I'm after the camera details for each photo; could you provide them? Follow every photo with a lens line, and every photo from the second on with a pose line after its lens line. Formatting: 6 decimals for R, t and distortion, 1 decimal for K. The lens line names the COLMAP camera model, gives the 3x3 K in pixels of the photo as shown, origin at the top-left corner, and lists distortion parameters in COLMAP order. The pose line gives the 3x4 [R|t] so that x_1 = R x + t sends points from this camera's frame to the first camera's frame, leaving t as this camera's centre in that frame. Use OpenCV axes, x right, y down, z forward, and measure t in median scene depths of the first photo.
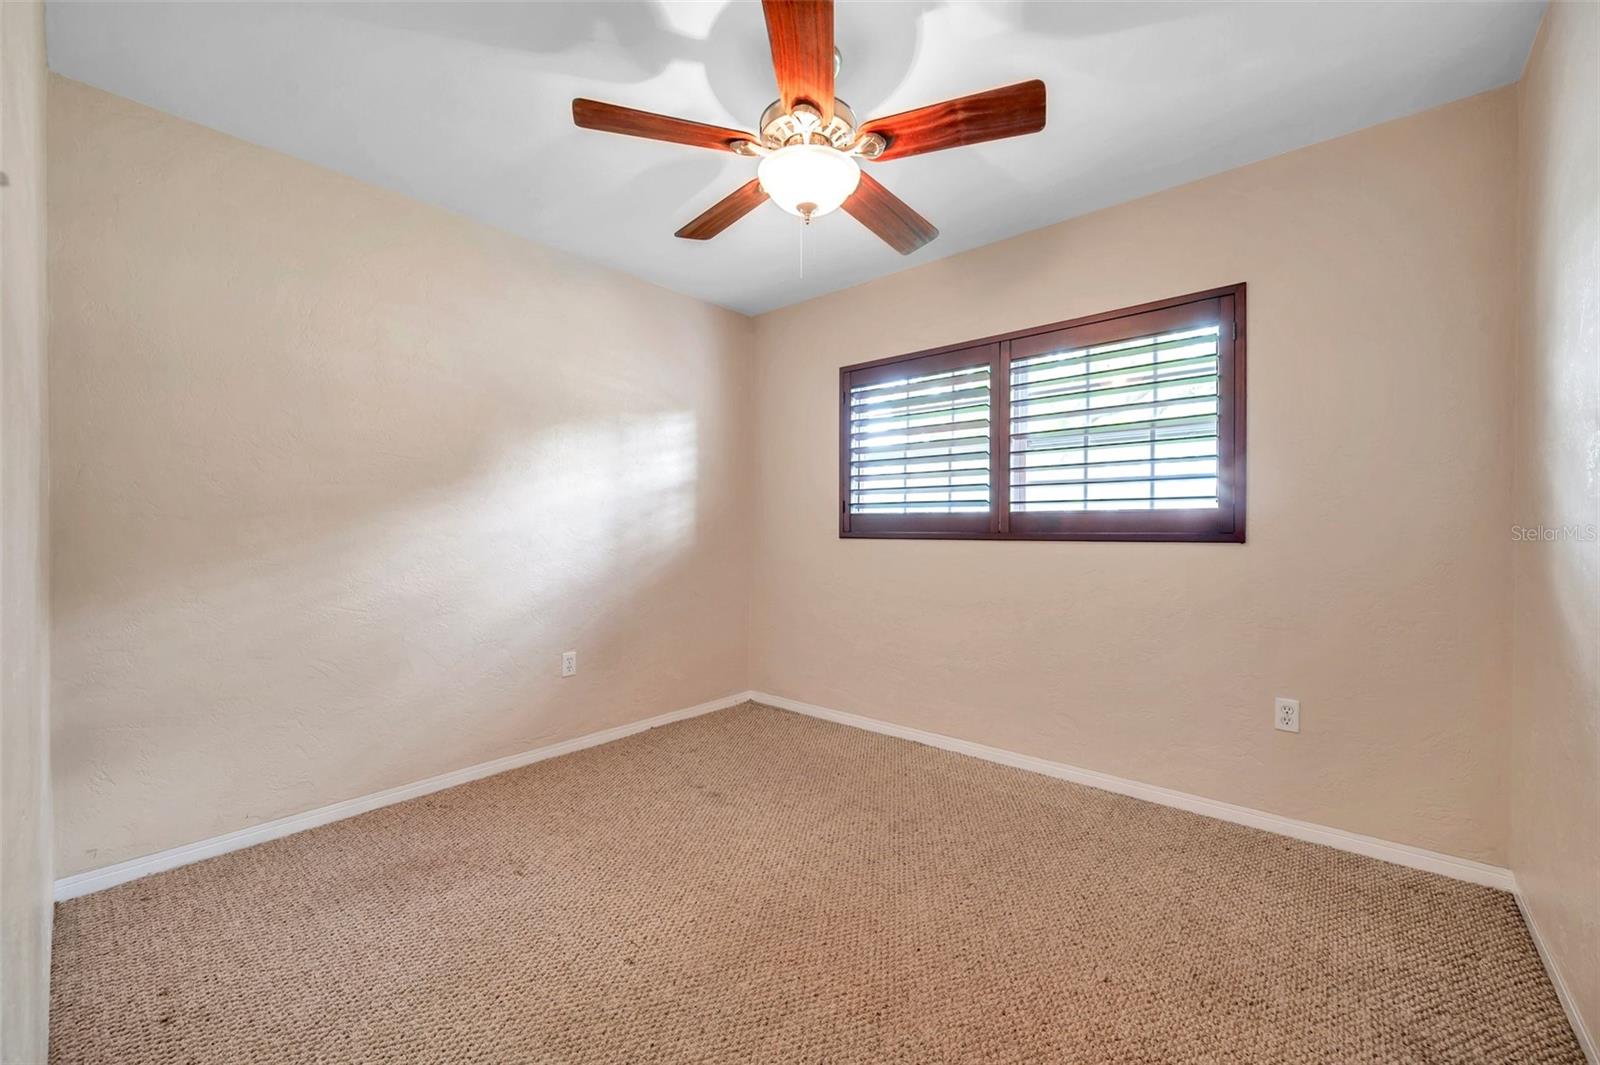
lens RADIAL K [[633.4, 0, 804.2], [0, 633.4, 537.5], [0, 0, 1]] dist [0.000389, -0.000211]
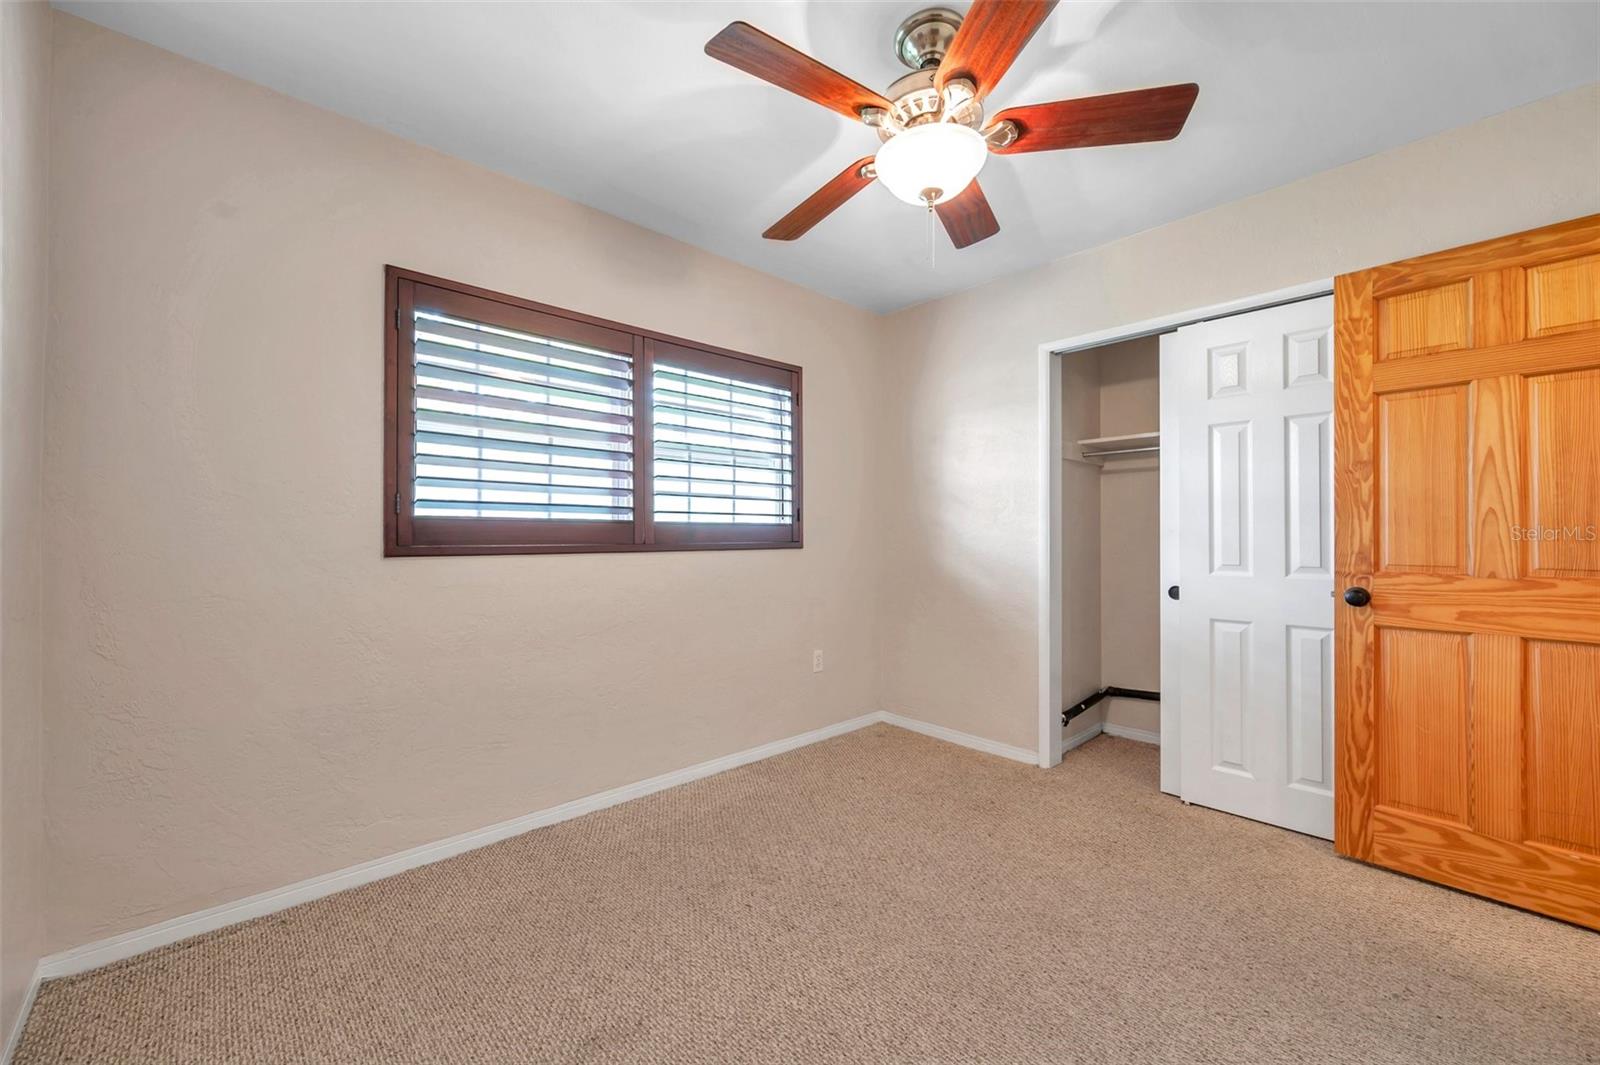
lens RADIAL K [[633.4, 0, 804.4], [0, 633.4, 533.1], [0, 0, 1]] dist [0.000389, -0.000211]
pose [[0.102046, 0.001327, 0.994779, -0.614194], [0.011982, 0.999925, -0.002563, -0.018830], [-0.994708, 0.012181, 0.102022, 0.715517]]
